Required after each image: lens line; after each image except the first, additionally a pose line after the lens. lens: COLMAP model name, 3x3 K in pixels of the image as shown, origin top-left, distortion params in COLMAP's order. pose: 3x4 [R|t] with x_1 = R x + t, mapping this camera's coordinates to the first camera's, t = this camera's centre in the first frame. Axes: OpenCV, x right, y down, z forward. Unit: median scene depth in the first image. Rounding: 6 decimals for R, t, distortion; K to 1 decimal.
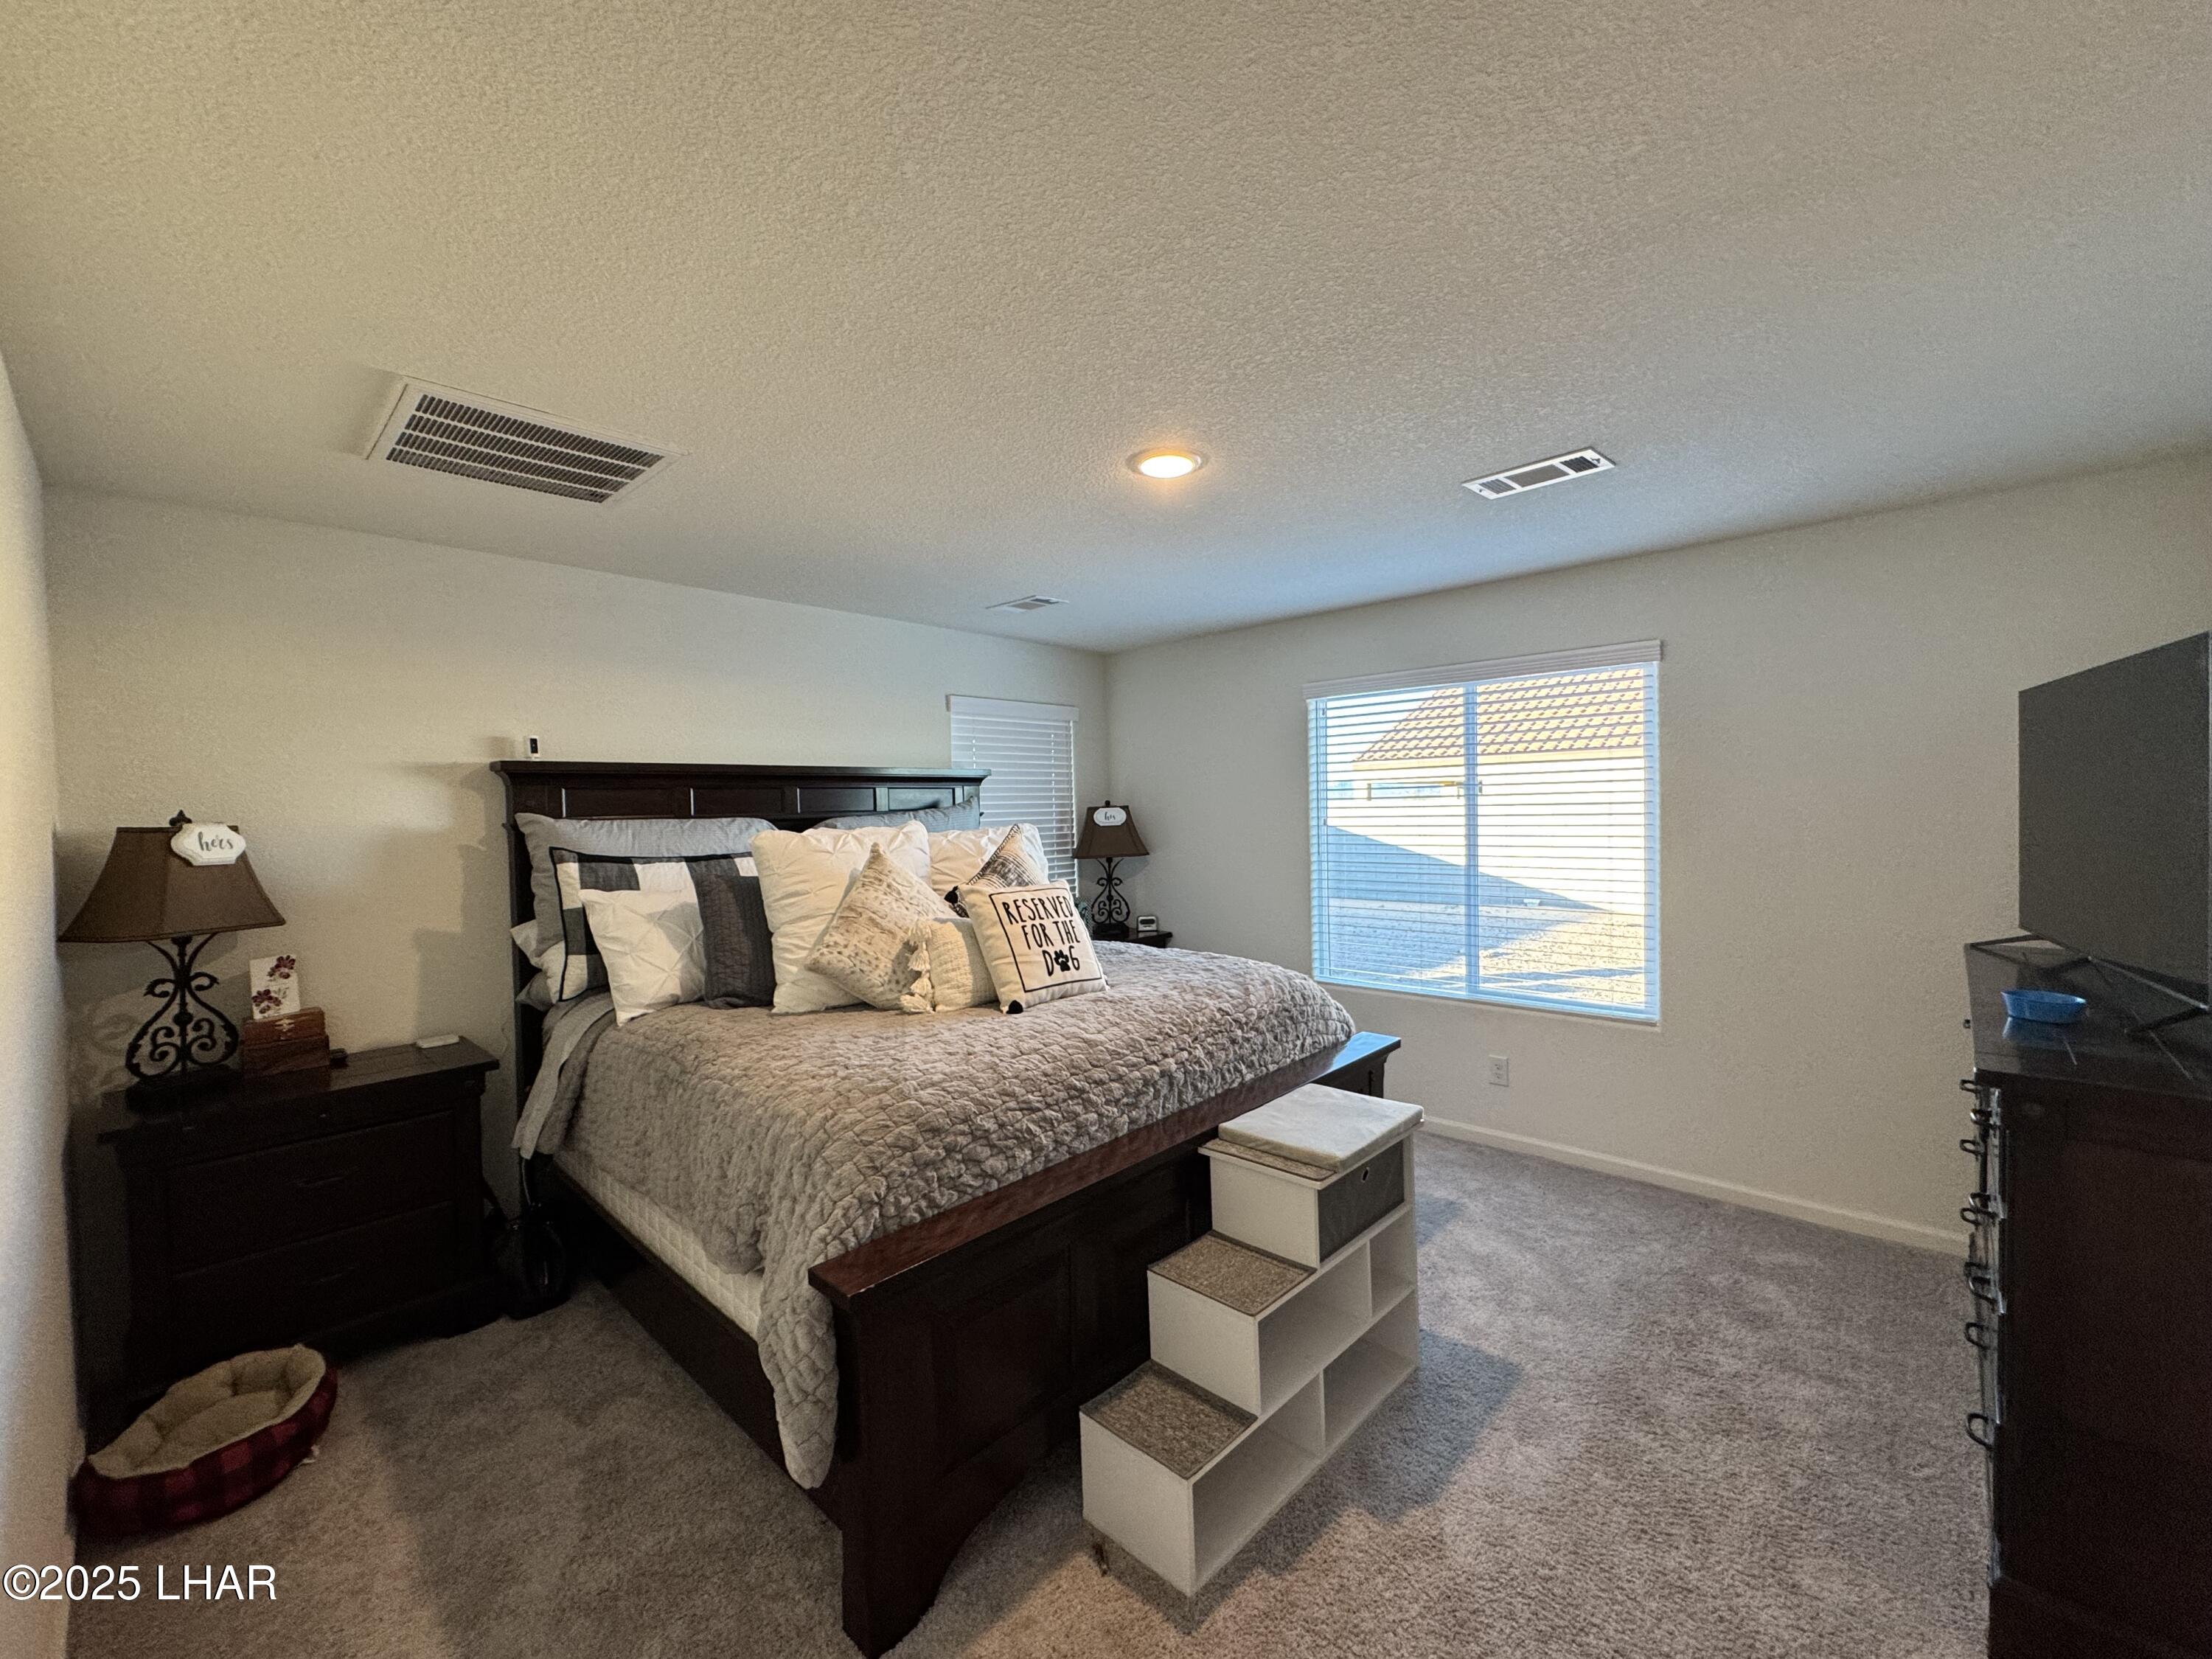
lens RADIAL K [[893.5, 0, 1152.6], [0, 893.5, 828.0], [0, 0, 1]] dist [0.002201, -0.000862]
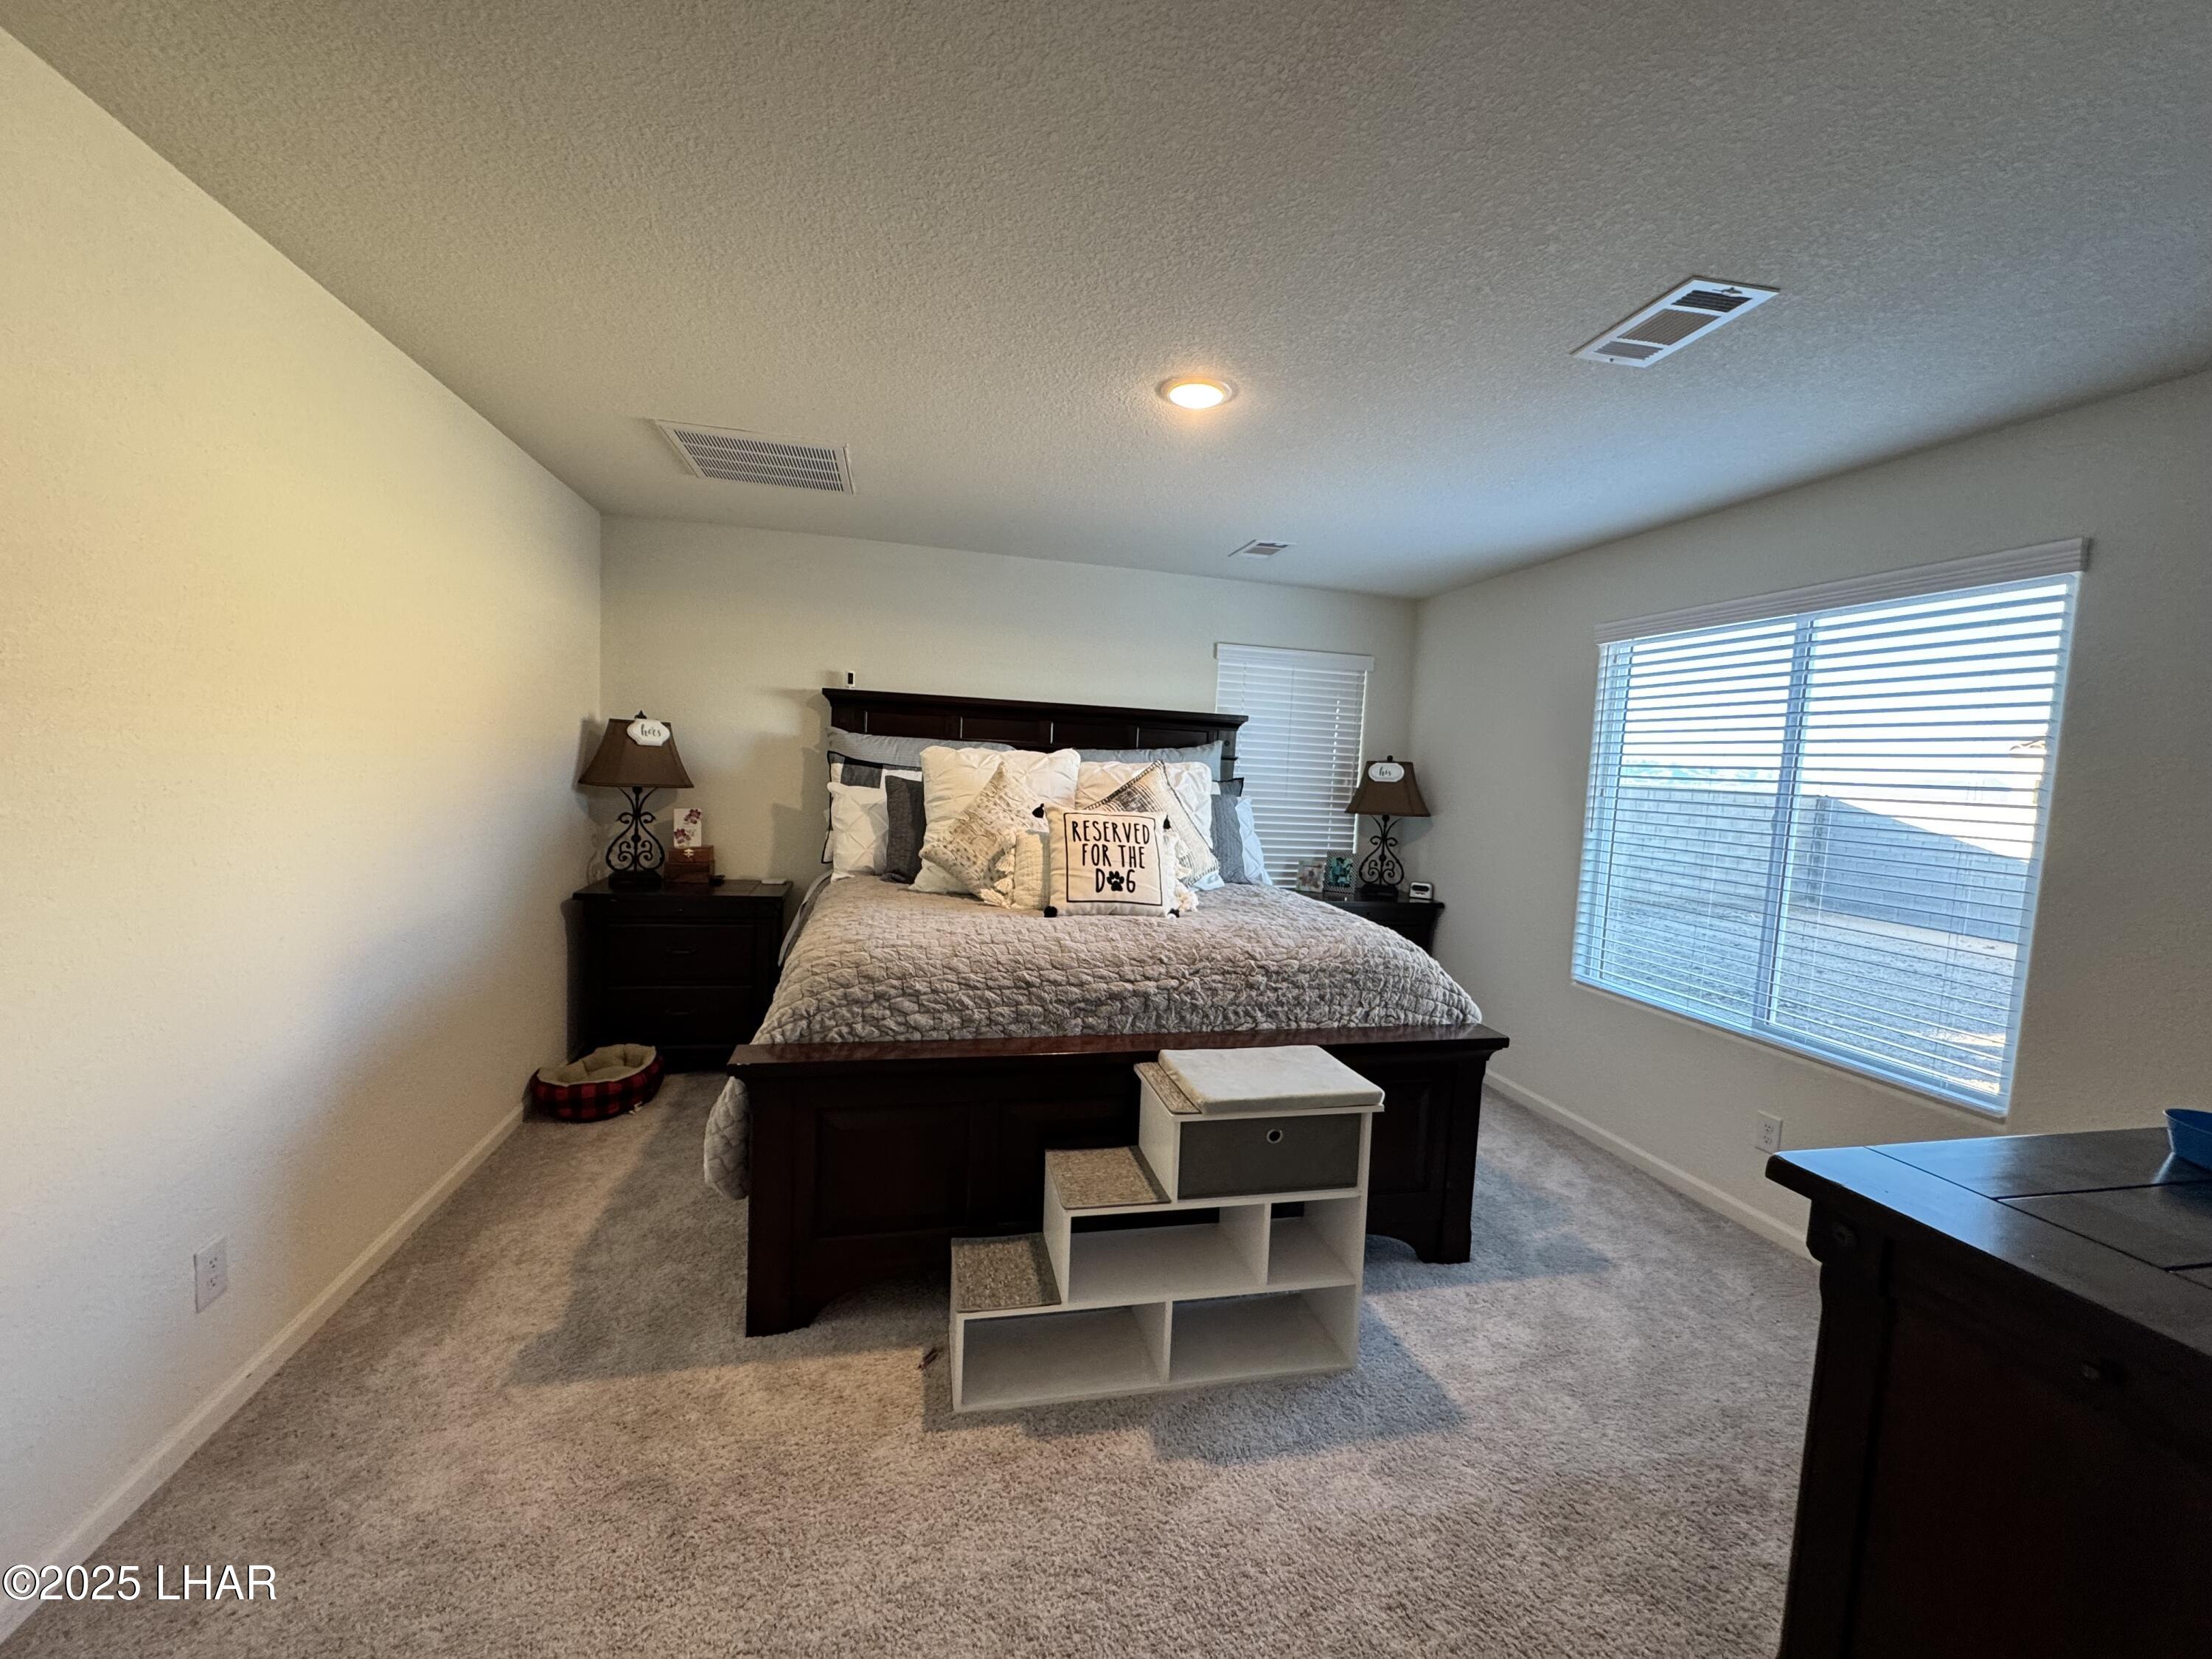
lens RADIAL K [[893.5, 0, 1115.7], [0, 893.5, 826.7], [0, 0, 1]] dist [0.002201, -0.000862]
pose [[0.831306, 0.102337, -0.546312, 0.492694], [-0.080097, 0.994701, 0.064449, 0.014670], [0.550013, -0.009818, 0.835098, 0.105970]]
